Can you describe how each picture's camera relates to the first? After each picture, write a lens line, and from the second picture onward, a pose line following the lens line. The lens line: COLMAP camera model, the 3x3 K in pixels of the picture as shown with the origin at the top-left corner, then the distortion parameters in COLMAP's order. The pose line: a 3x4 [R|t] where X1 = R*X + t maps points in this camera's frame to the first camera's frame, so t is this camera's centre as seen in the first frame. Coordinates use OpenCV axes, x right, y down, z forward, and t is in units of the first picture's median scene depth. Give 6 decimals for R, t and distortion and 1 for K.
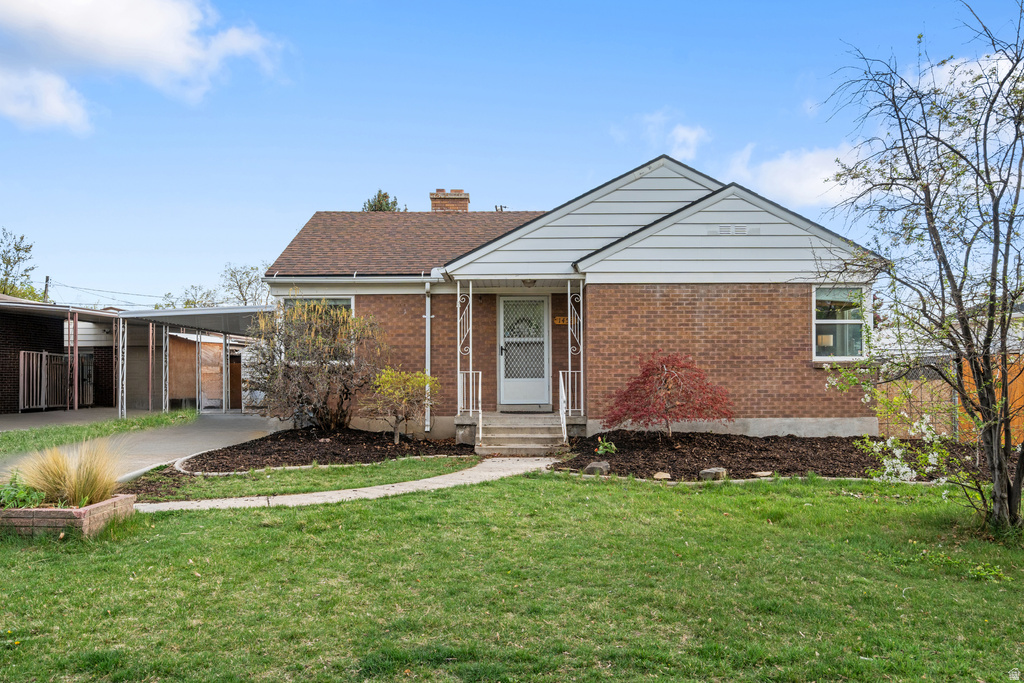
lens RADIAL K [[784.1, 0, 511.0], [0, 784.1, 367.3], [0, 0, 1]] dist [0.003532, 0.000527]
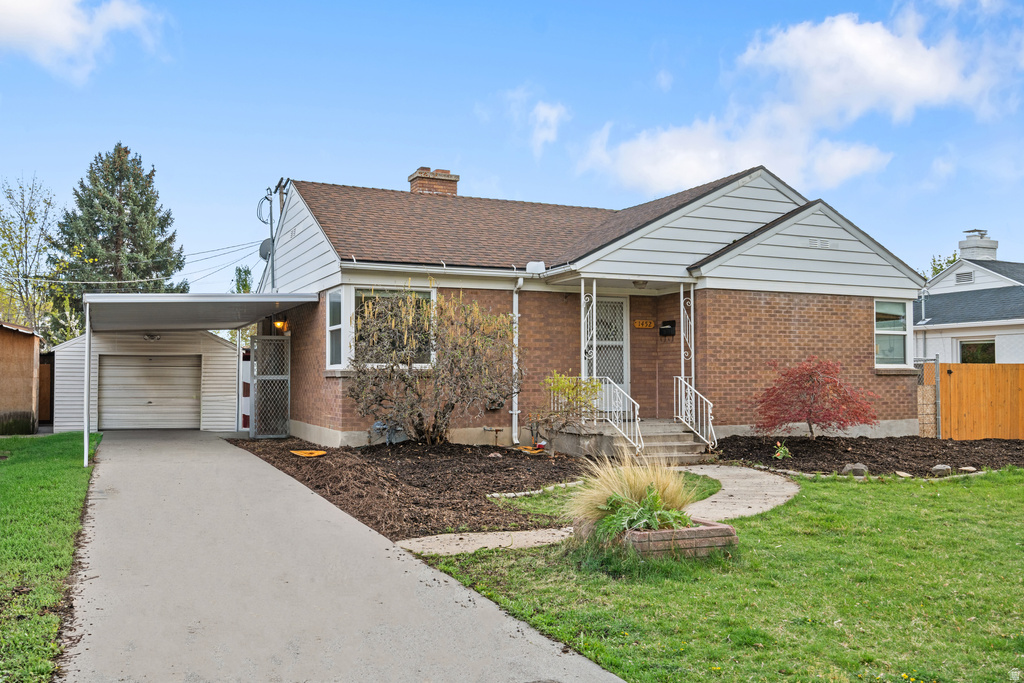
lens RADIAL K [[909.8, 0, 511.5], [0, 909.8, 342.3], [0, 0, 1]] dist [-0.008875, 0.001004]
pose [[0.906195, 0.018676, 0.422447, -0.607469], [-0.005451, 0.999457, -0.032492, -0.000065], [-0.422825, 0.027141, 0.905805, 0.068171]]
